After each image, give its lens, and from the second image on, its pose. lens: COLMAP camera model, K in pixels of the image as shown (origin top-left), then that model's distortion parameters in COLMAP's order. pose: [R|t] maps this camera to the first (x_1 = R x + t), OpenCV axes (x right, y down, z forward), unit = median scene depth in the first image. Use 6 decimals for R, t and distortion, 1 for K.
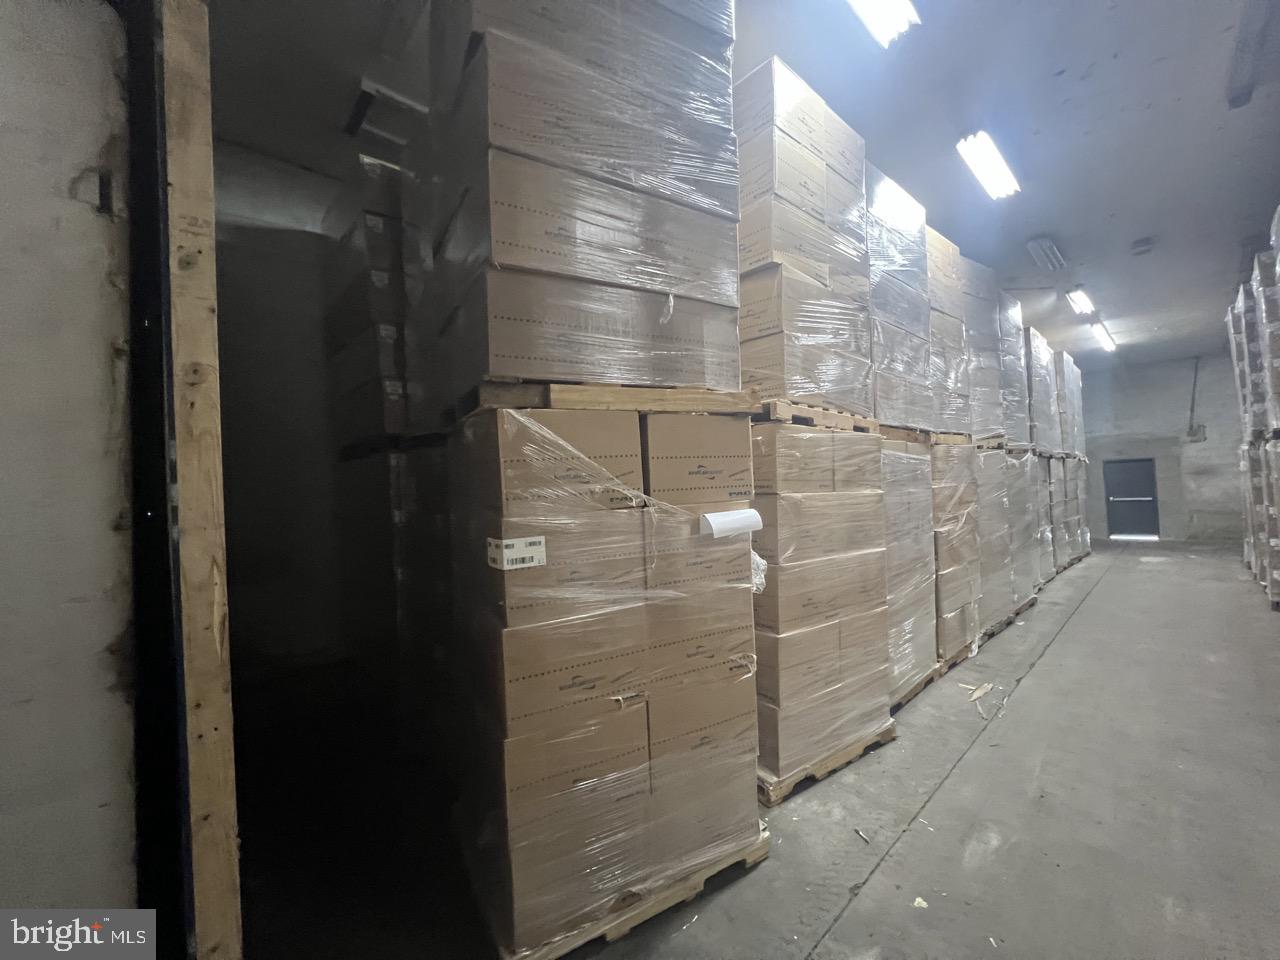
lens RADIAL K [[511.4, 0, 641.8], [0, 511.4, 479.7], [0, 0, 1]] dist [-0.000815, 0.000497]
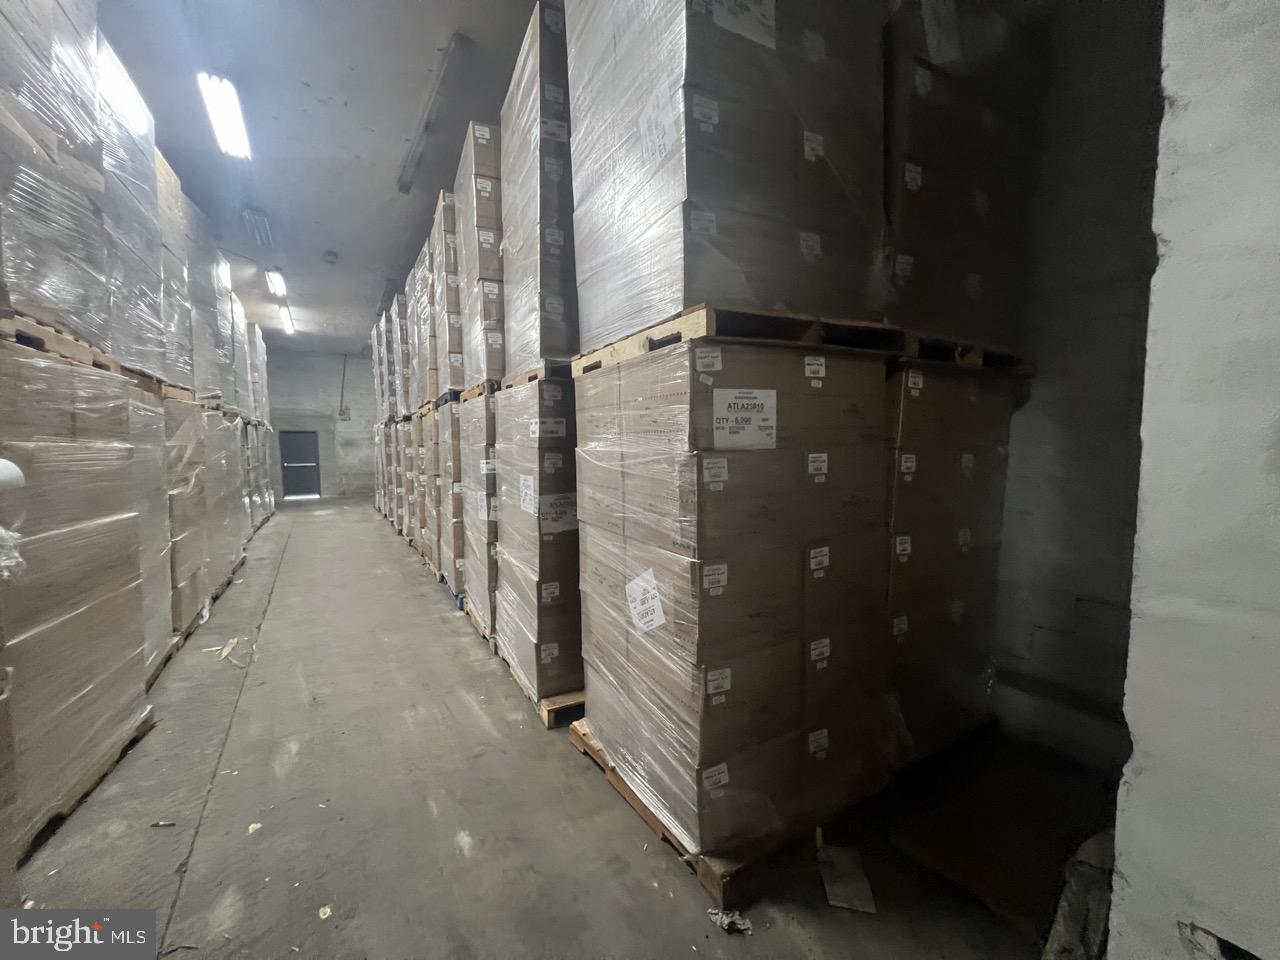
lens RADIAL K [[511.4, 0, 641.5], [0, 511.4, 479.4], [0, 0, 1]] dist [-0.000815, 0.000497]
pose [[0.192840, -0.032088, 0.980705, -0.189973], [-0.026809, 0.998920, 0.037955, 0.023296], [-0.980864, -0.033611, 0.191772, 0.015912]]
